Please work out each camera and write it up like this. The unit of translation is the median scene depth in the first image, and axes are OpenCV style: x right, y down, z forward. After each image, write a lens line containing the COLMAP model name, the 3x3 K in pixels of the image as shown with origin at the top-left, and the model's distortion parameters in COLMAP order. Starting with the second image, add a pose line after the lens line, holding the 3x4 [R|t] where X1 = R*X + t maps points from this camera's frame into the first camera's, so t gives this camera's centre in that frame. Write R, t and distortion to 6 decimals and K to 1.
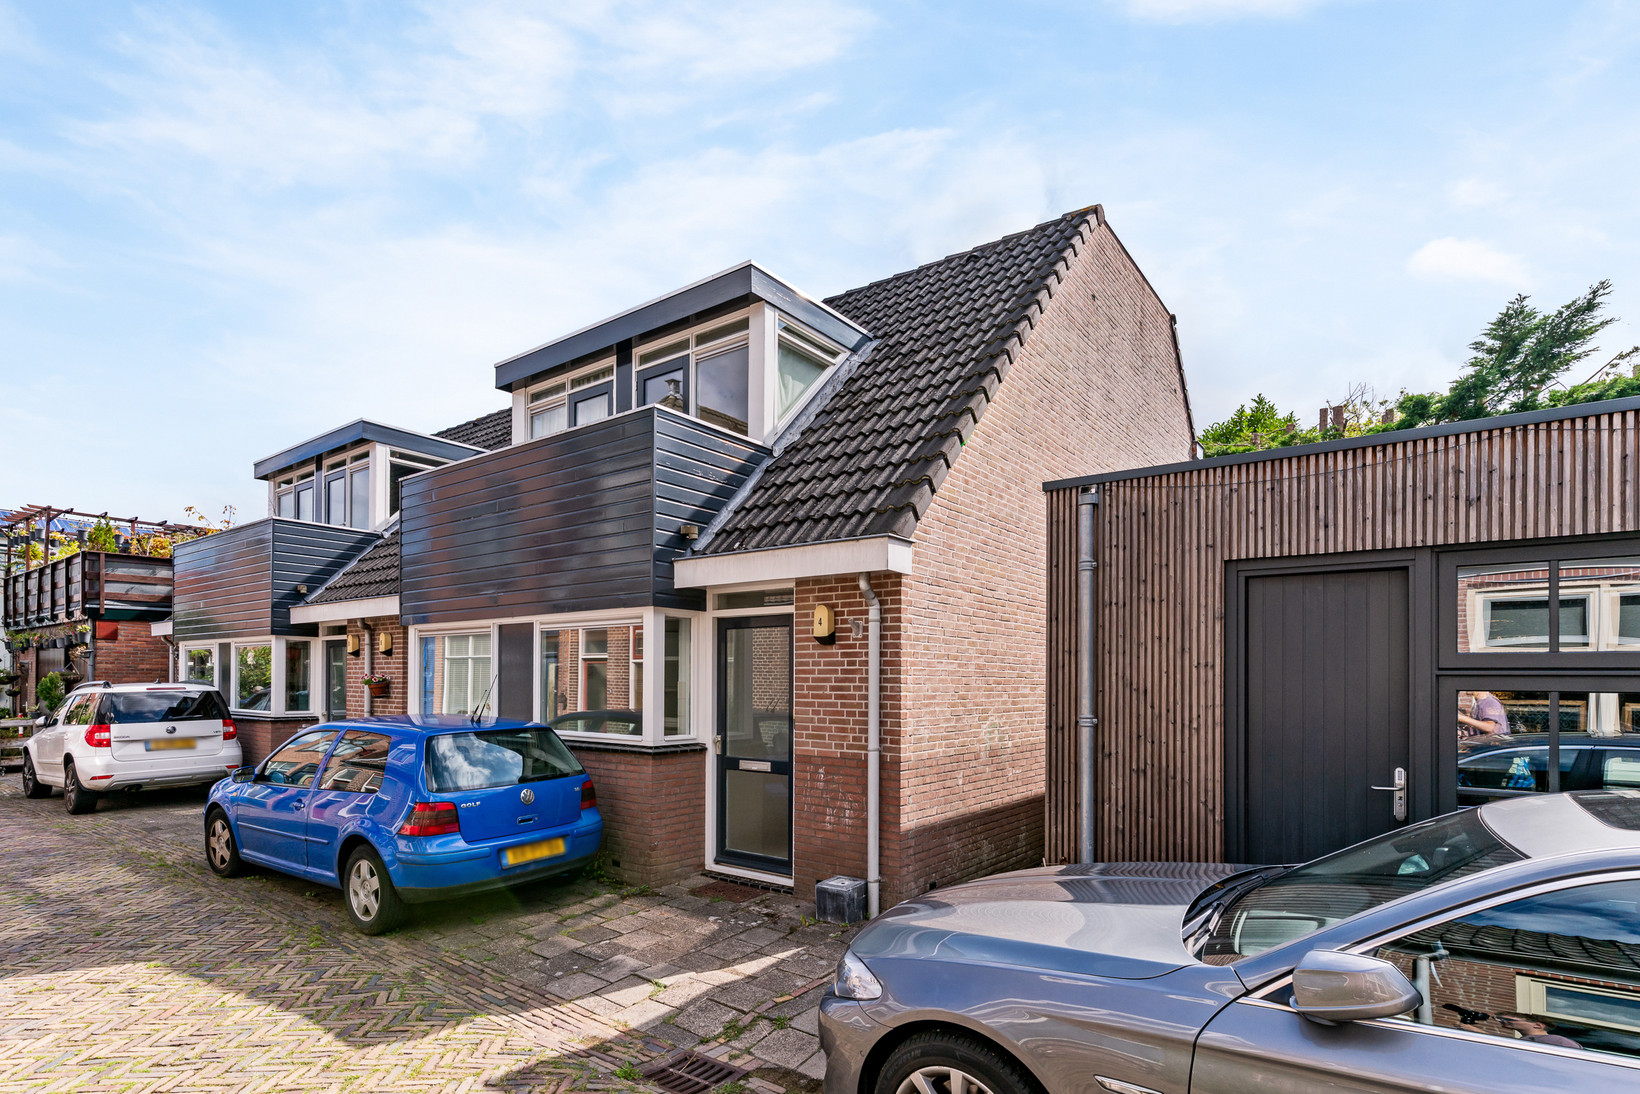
lens RADIAL K [[820.2, 0, 819.7], [0, 820.2, 678.8], [0, 0, 1]] dist [0.000441, -0.000304]
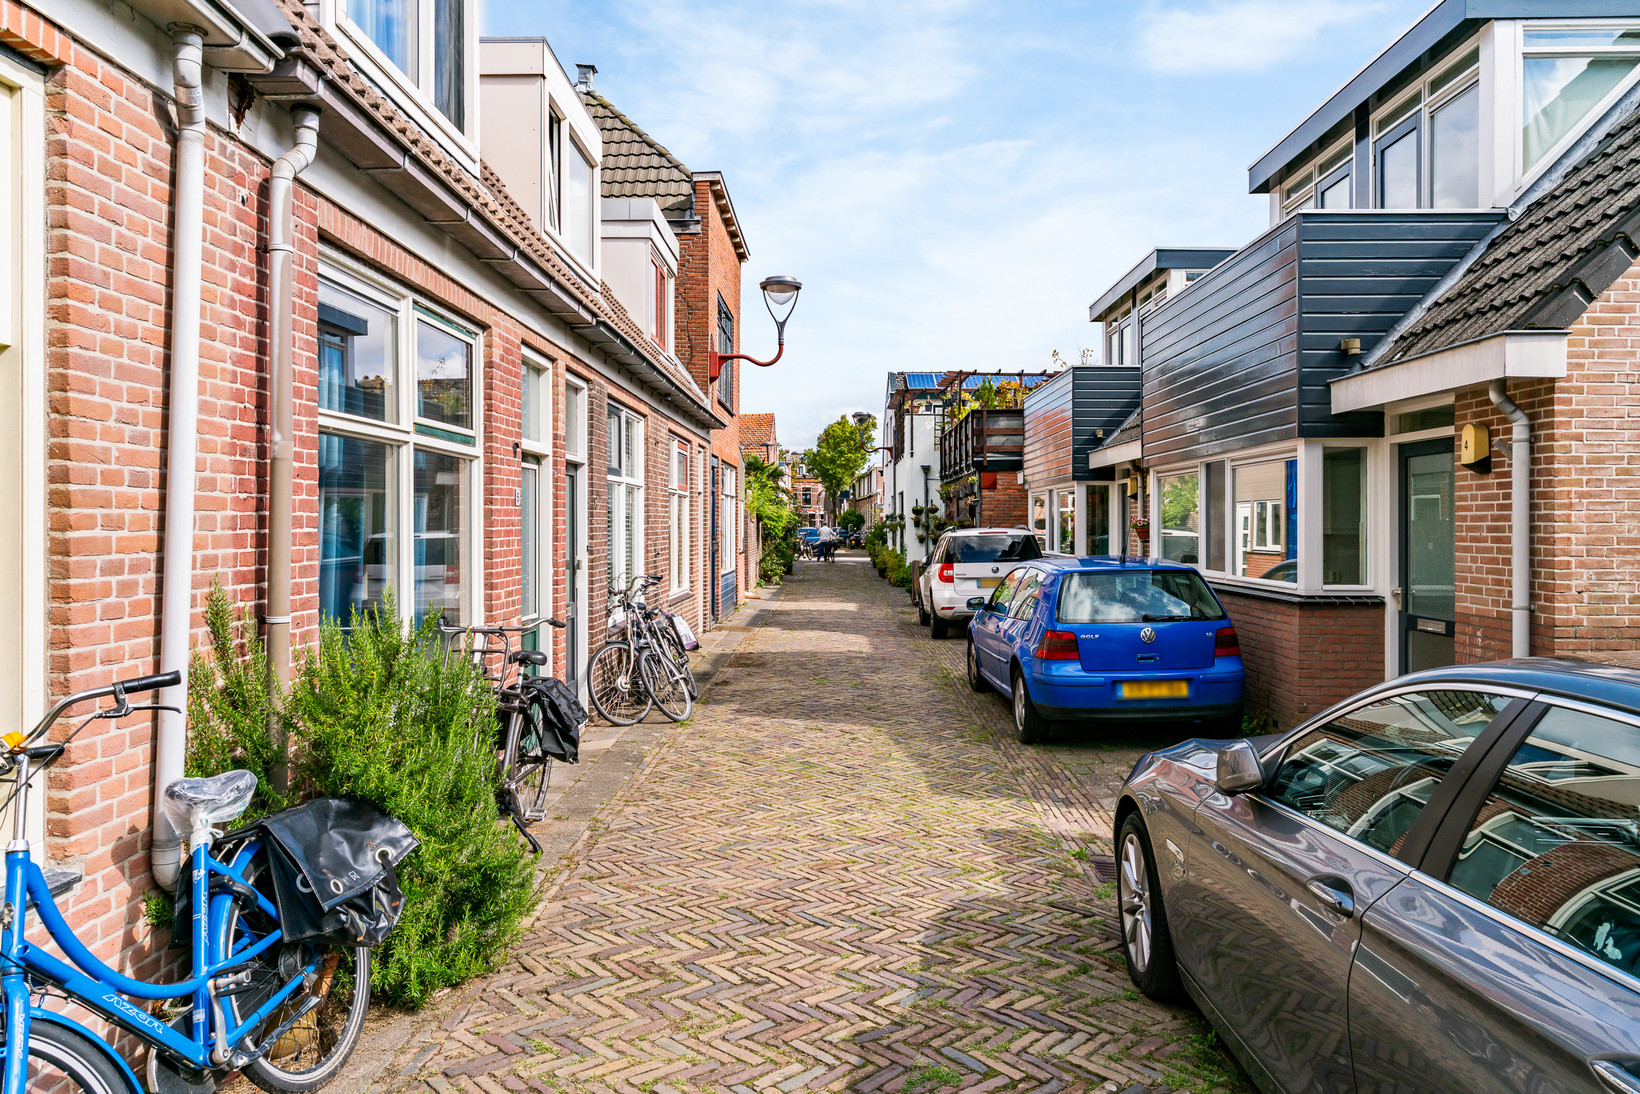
lens RADIAL K [[1135.6, 0, 820.9], [0, 1135.6, 525.7], [0, 0, 1]] dist [-0.001761, -0.000595]
pose [[0.583995, -0.006324, -0.811733, 0.492205], [0.007997, 0.999966, -0.002037, 0.005306], [0.811718, -0.005302, 0.584026, -0.140812]]
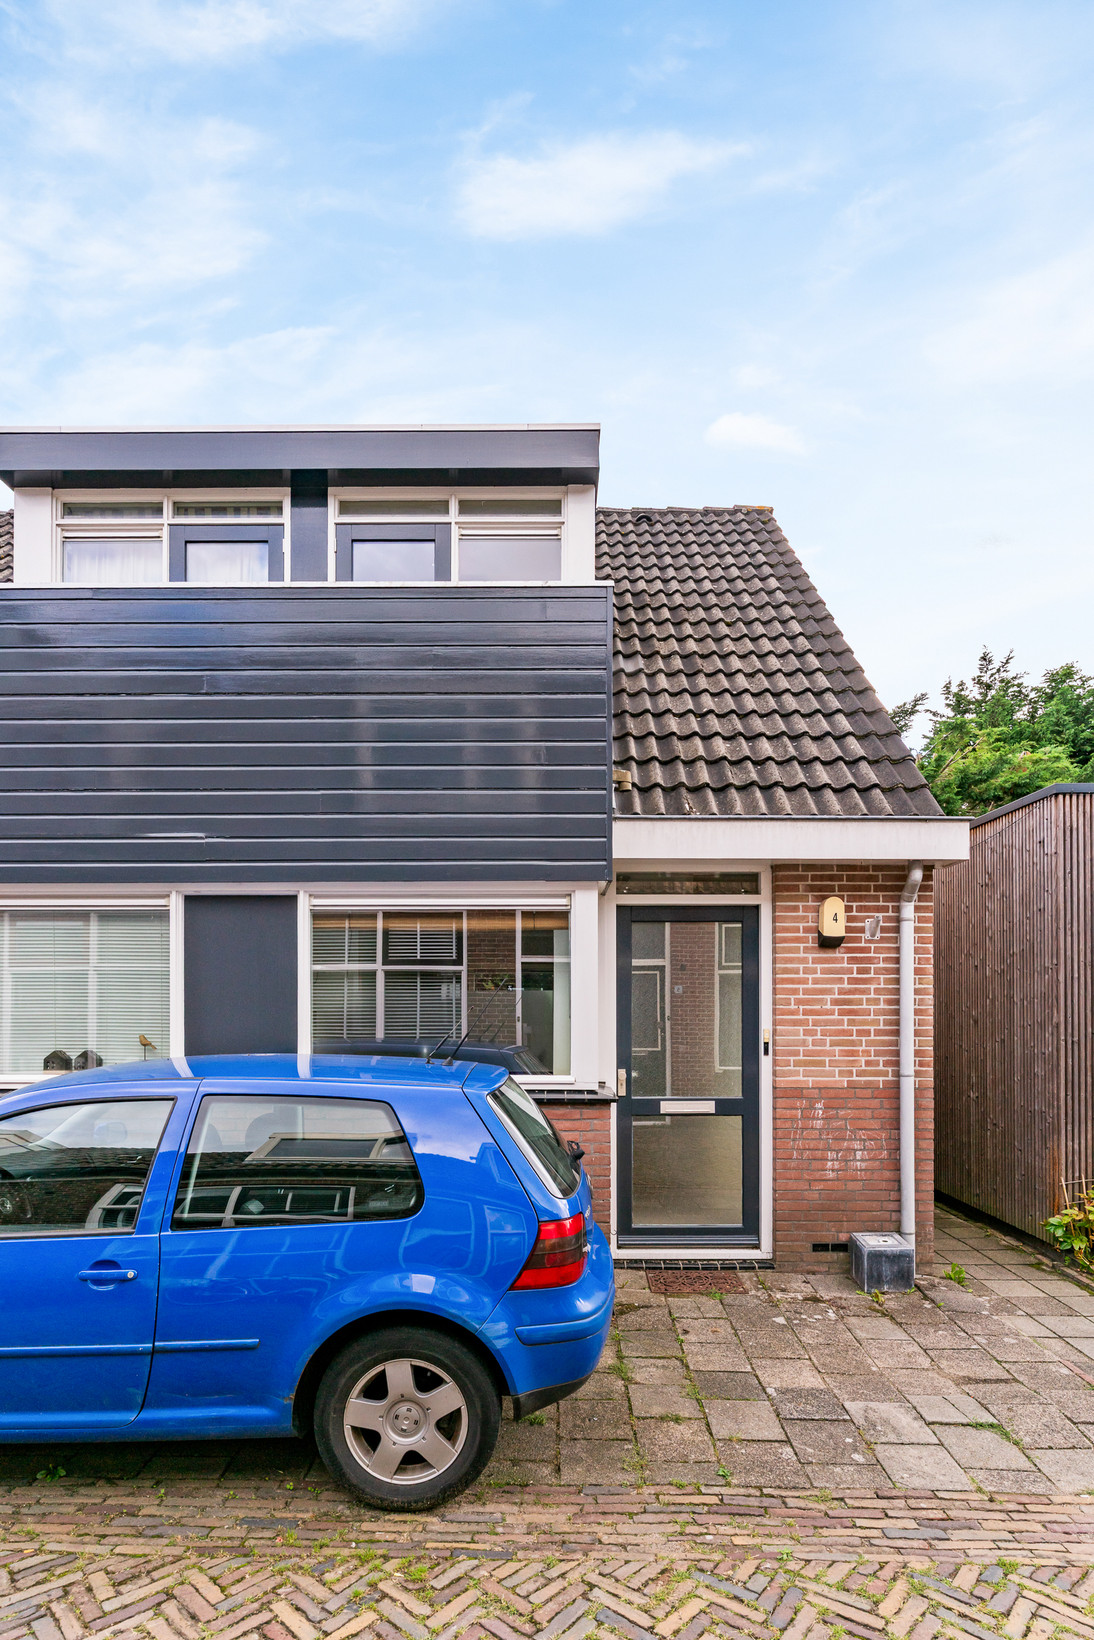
lens RADIAL K [[861.9, 0, 547.0], [0, 861.9, 1010.1], [0, 0, 1]] dist [-0.001687, 0.000035]
pose [[0.802386, -0.011250, 0.596699, -0.672450], [0.004962, 0.999914, 0.012181, 0.007601], [-0.596785, -0.006813, 0.802372, 0.464045]]
